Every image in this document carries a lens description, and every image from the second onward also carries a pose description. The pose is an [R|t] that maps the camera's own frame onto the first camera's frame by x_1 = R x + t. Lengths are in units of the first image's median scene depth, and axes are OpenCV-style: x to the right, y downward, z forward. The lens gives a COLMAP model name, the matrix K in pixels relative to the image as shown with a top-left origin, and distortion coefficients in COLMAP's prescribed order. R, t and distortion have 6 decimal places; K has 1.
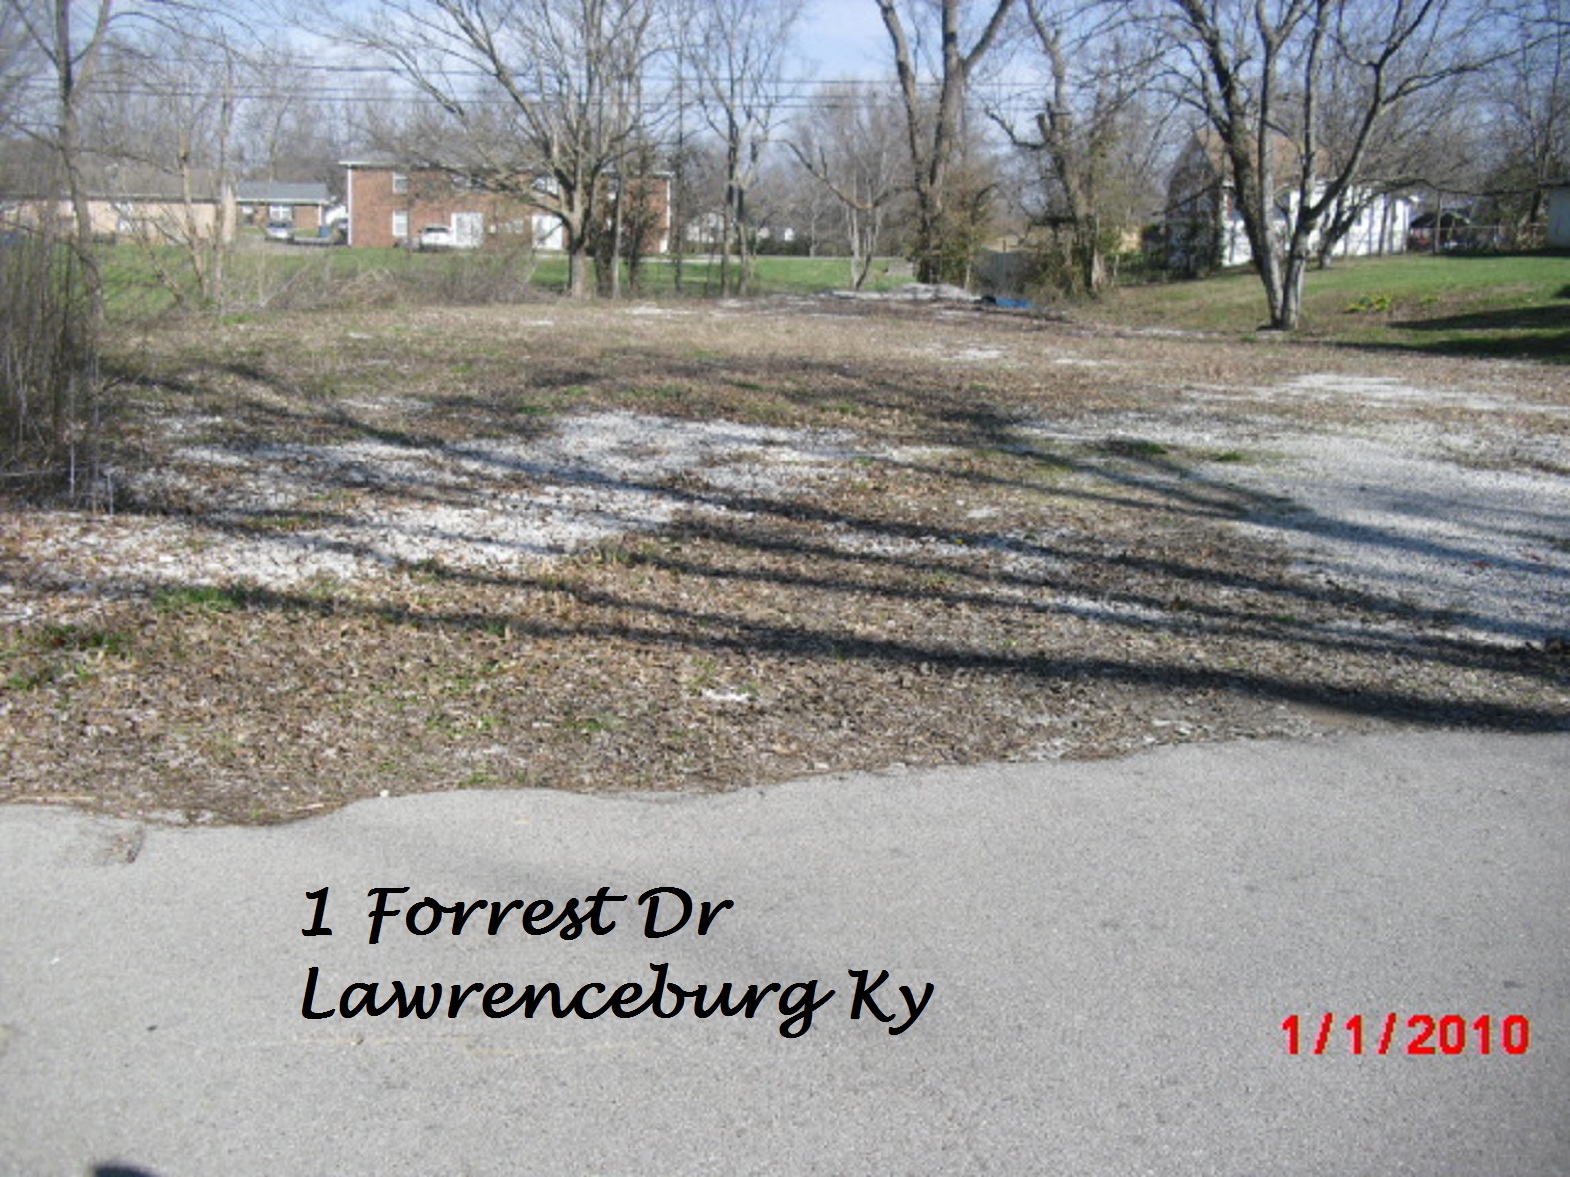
lens RADIAL K [[1551.6, 0, 785.0], [0, 1551.6, 588.5], [0, 0, 1]] dist [-0.210224, 0.197626]
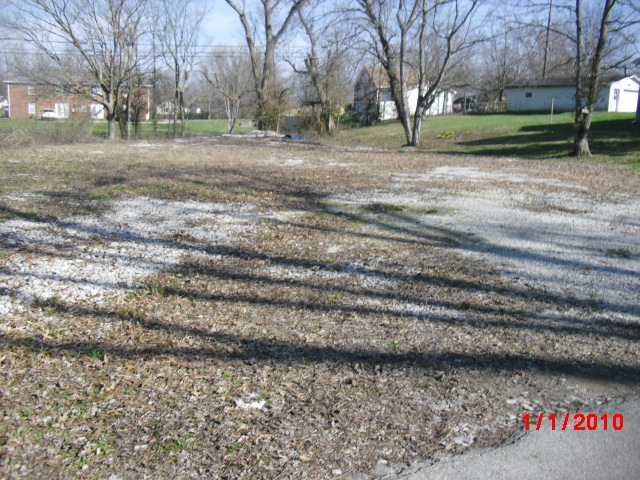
lens RADIAL K [[632.5, 0, 320.0], [0, 632.5, 240.0], [0, 0, 1]] dist [-0.210224, 0.197626]
pose [[0.981500, -0.041774, 0.186849, -0.034696], [0.045714, 0.998813, -0.016824, -0.037323], [-0.185924, 0.025055, 0.982245, 0.146929]]
